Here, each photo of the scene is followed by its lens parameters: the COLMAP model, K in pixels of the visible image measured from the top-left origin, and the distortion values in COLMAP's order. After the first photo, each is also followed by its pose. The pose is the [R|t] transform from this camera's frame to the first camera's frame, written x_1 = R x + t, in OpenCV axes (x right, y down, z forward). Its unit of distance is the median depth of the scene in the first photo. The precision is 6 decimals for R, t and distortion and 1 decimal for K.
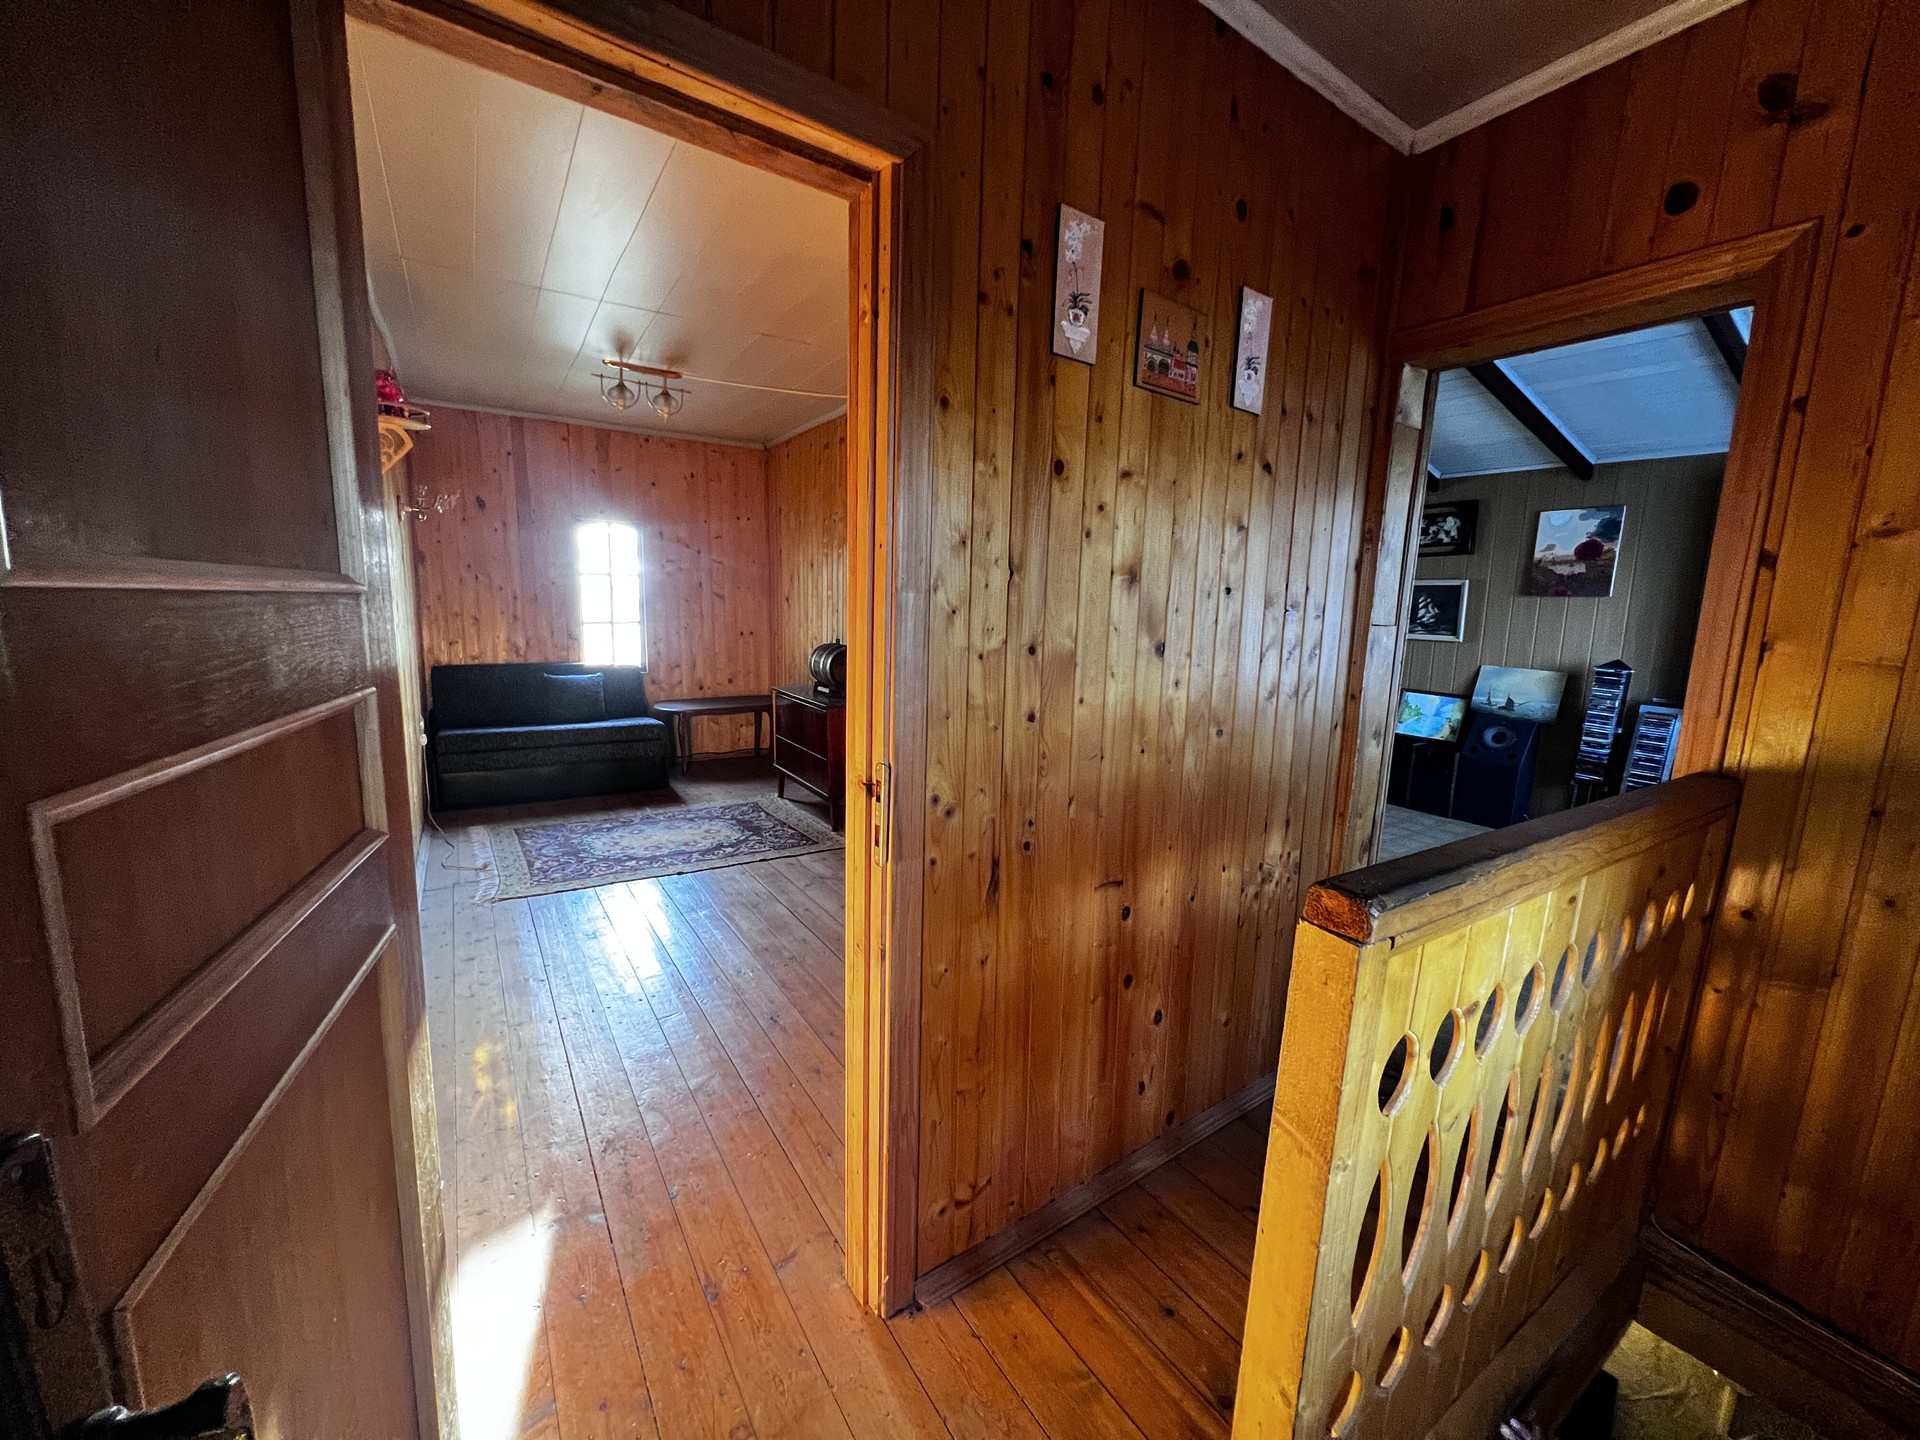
lens RADIAL K [[769.3, 0, 960.5], [0, 769.3, 724.9], [0, 0, 1]] dist [-0.001439, 0.000111]
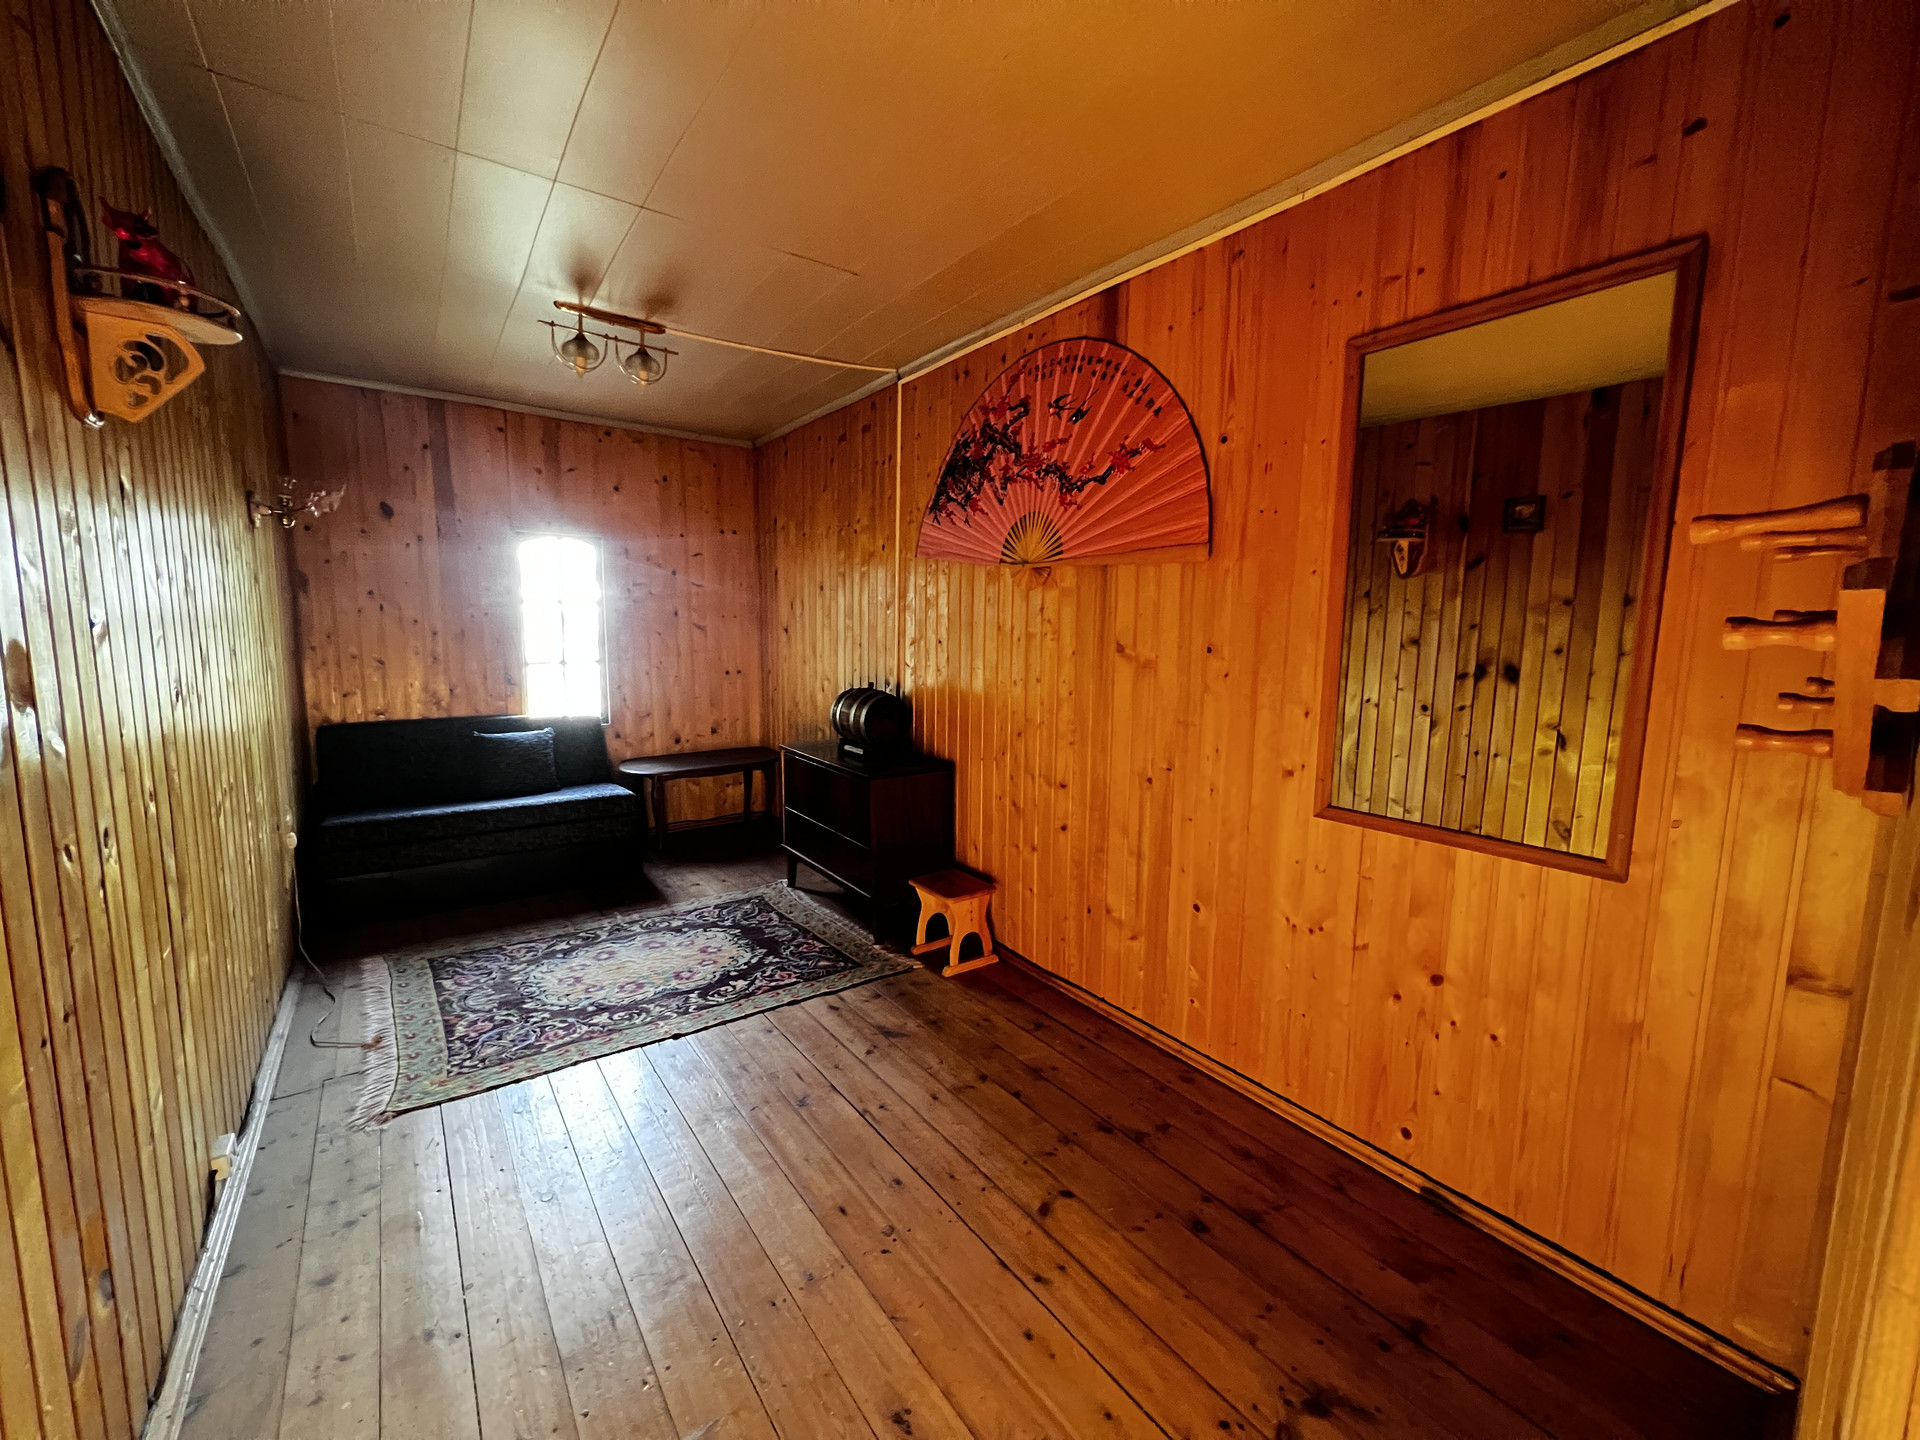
lens RADIAL K [[769.3, 0, 960.5], [0, 769.3, 724.9], [0, 0, 1]] dist [-0.001439, 0.000111]
pose [[0.997977, -0.019569, 0.060493, -0.117542], [0.021352, 0.999352, -0.028973, -0.045801], [-0.059887, 0.030206, 0.997748, 0.233258]]
